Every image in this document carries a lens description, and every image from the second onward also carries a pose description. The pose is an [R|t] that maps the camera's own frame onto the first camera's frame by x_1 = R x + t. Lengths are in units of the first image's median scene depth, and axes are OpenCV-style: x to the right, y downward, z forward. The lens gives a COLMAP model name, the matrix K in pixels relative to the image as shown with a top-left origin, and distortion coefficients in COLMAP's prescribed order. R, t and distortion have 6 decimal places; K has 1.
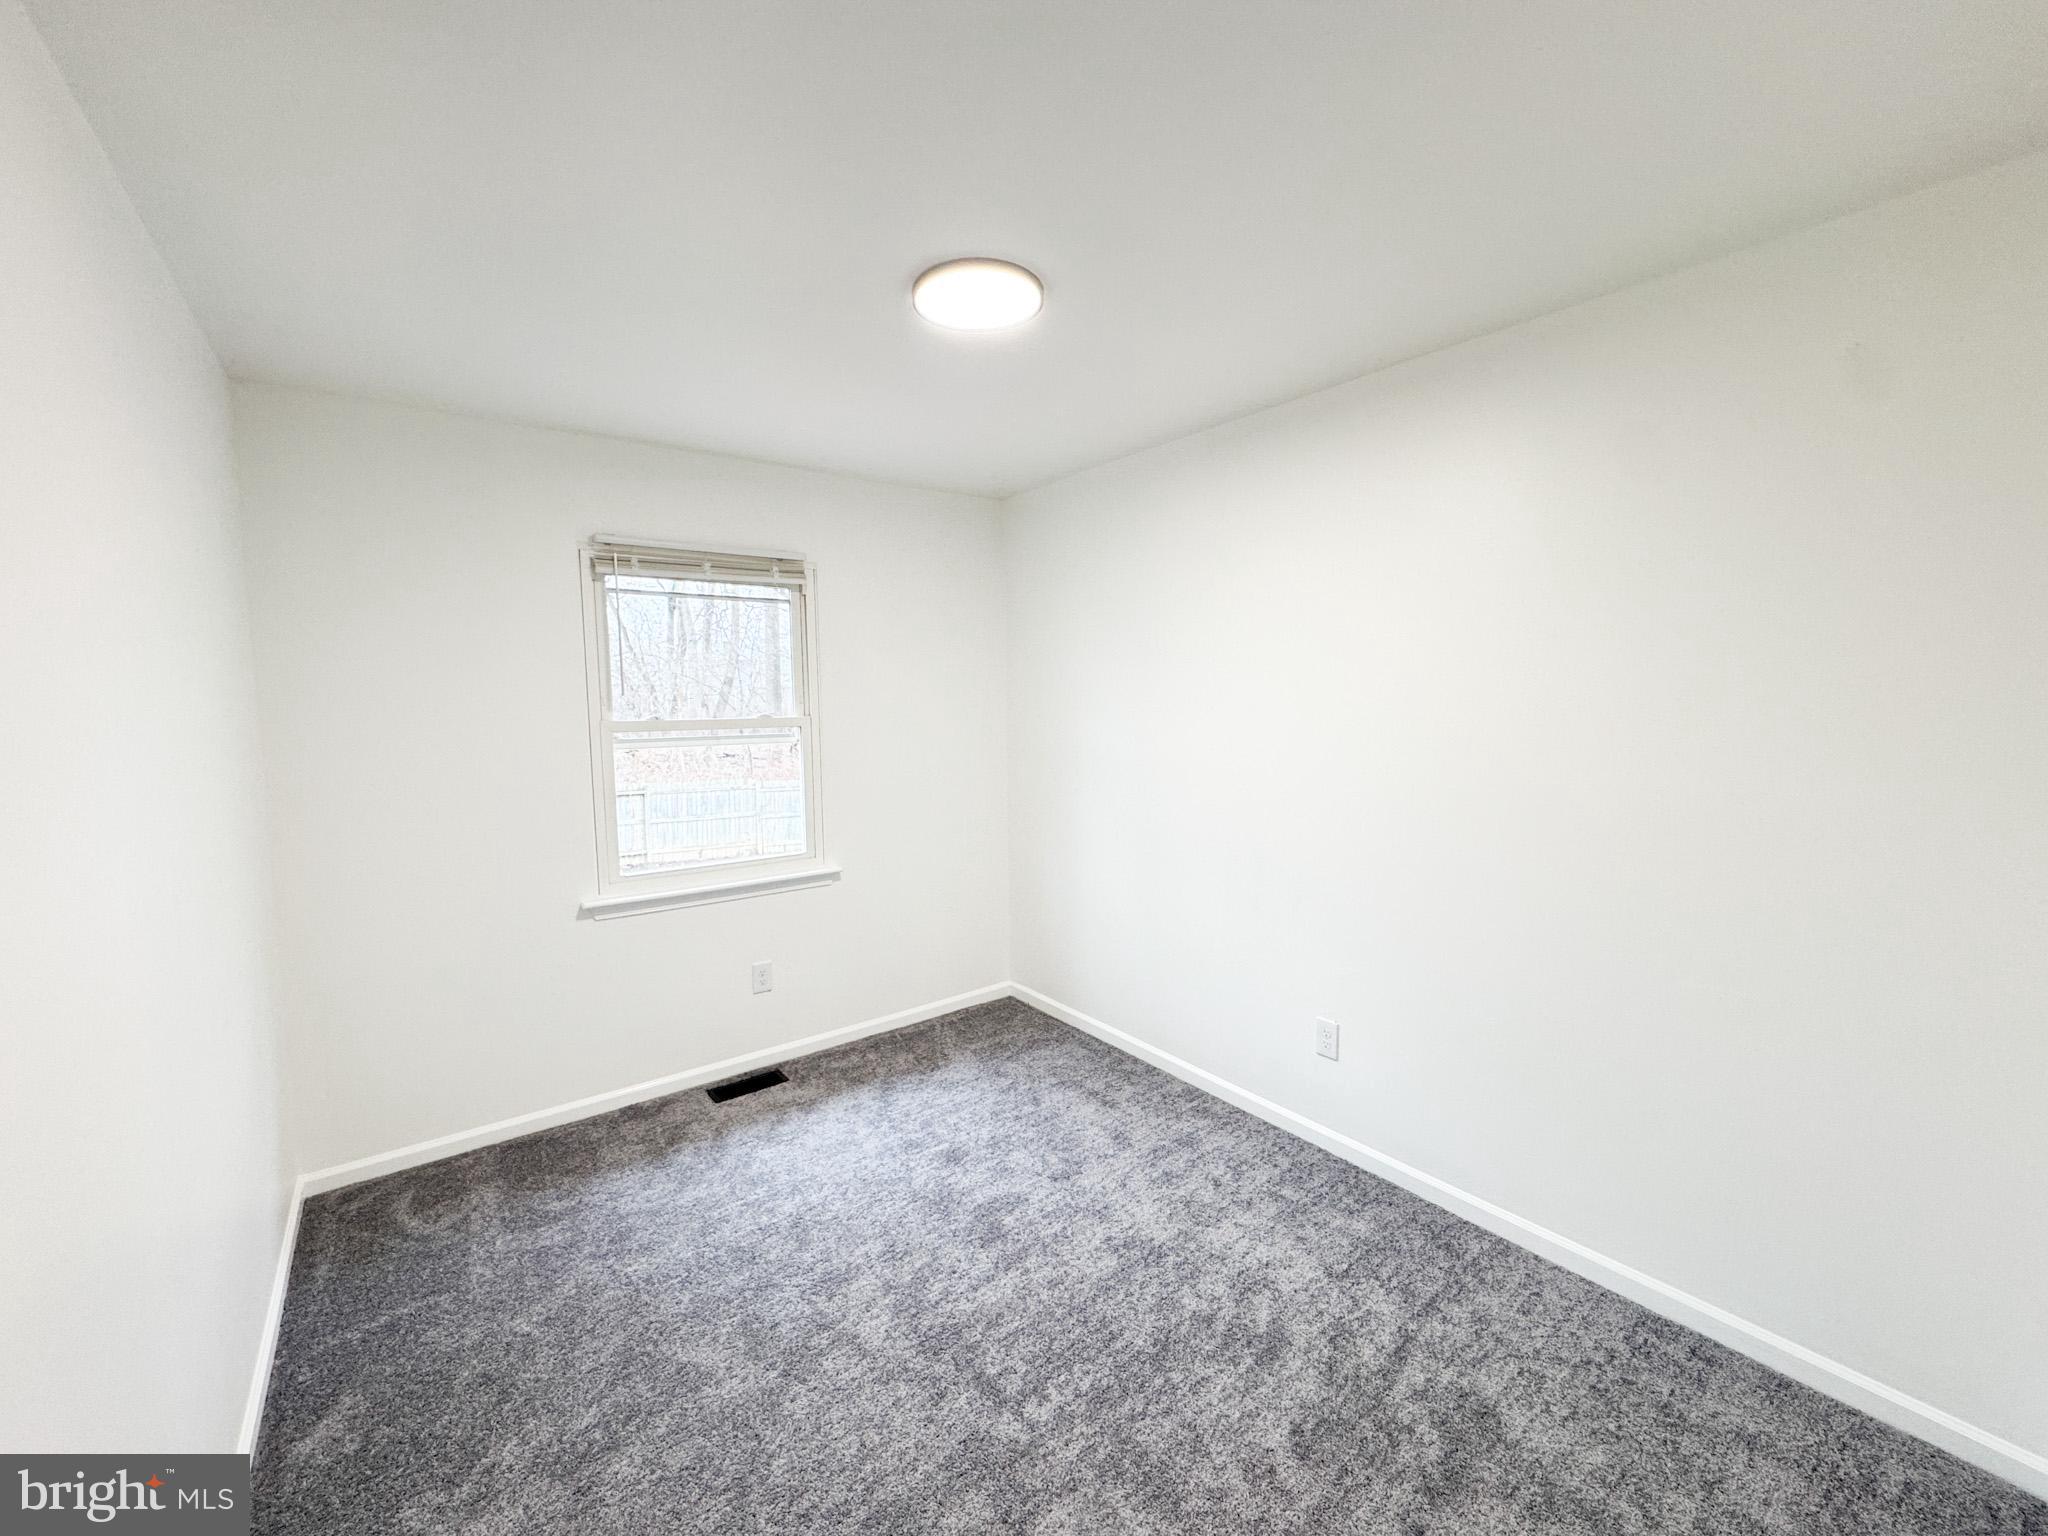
lens RADIAL K [[817.5, 0, 1022.9], [0, 817.5, 763.2], [0, 0, 1]] dist [-0.002400, 0.000581]
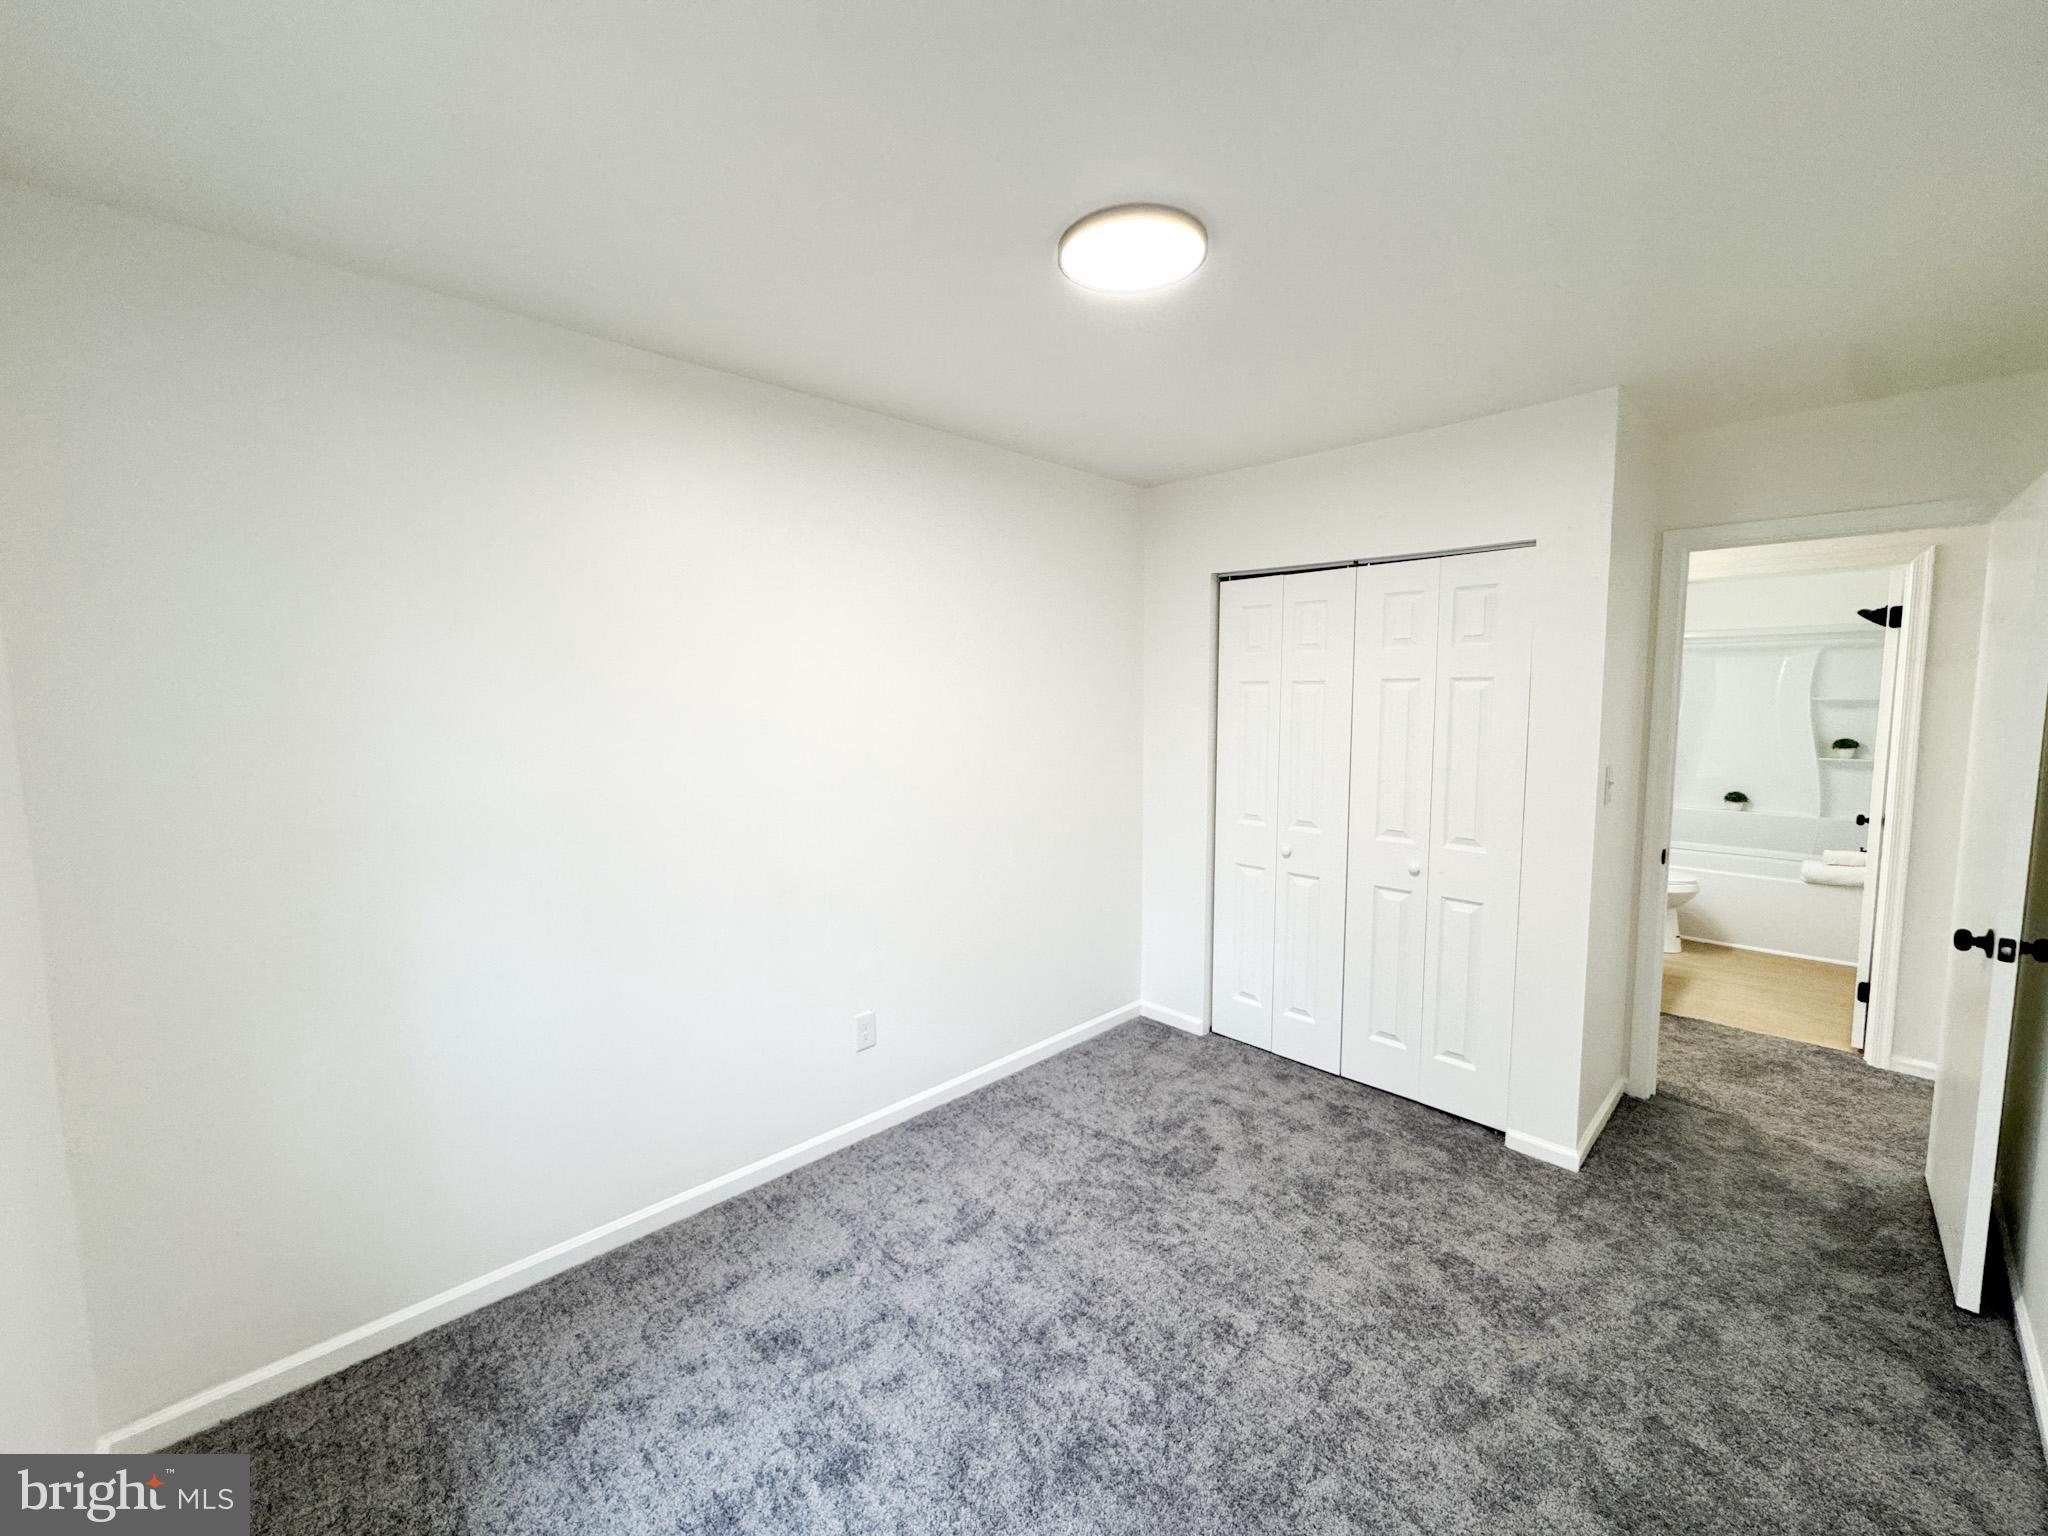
lens RADIAL K [[817.5, 0, 1021.1], [0, 817.5, 775.0], [0, 0, 1]] dist [-0.002400, 0.000581]
pose [[-0.110360, -0.083451, 0.990382, -0.708267], [0.105739, 0.989828, 0.095187, -0.073167], [-0.988251, 0.115227, -0.100414, 0.931187]]
